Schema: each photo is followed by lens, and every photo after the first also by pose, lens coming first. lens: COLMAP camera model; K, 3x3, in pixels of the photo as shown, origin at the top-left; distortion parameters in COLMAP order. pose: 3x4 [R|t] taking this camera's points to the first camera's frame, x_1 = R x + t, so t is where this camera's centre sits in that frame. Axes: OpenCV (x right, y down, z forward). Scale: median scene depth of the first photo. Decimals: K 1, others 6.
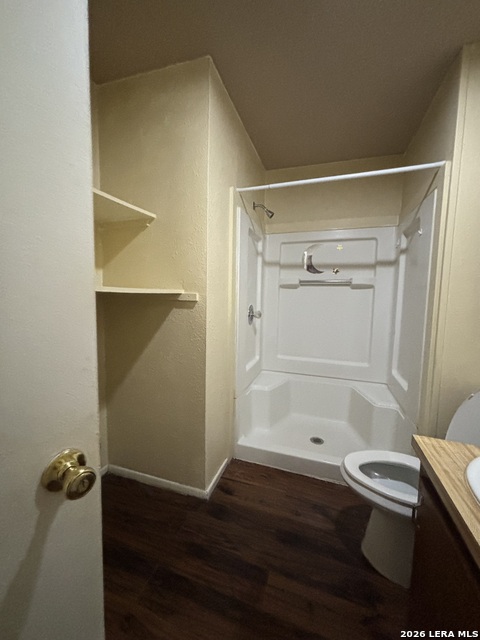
lens RADIAL K [[260.4, 0, 237.2], [0, 260.4, 317.6], [0, 0, 1]] dist [0.004541, -0.000408]
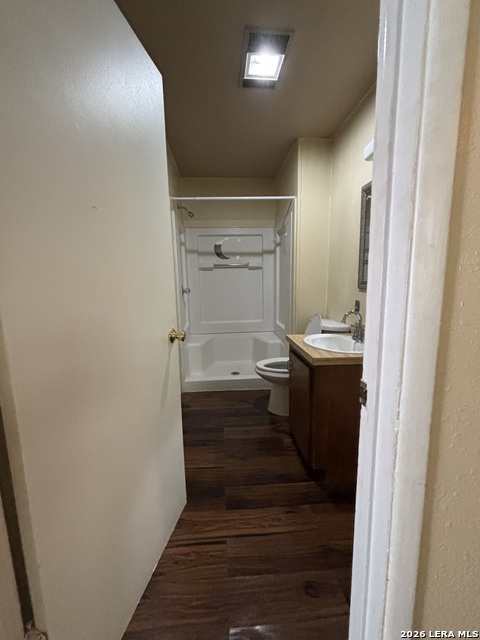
lens RADIAL K [[260.4, 0, 236.1], [0, 260.4, 318.3], [0, 0, 1]] dist [0.004541, -0.000408]
pose [[0.920963, -0.091086, 0.378854, -0.212861], [0.070087, 0.995160, 0.068885, 0.057626], [-0.383295, -0.036888, 0.922889, -0.339478]]
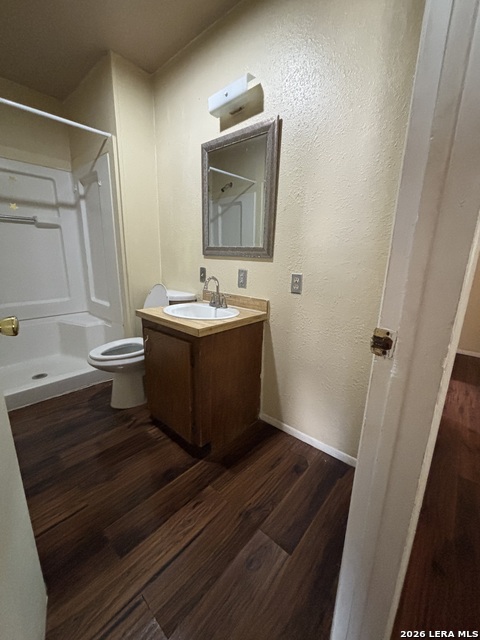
lens RADIAL K [[260.4, 0, 237.9], [0, 260.4, 318.9], [0, 0, 1]] dist [0.004541, -0.000408]
pose [[0.381066, -0.224555, 0.896863, -0.269323], [0.067954, 0.974235, 0.215054, 0.075228], [-0.922047, -0.021005, 0.386507, -0.127039]]
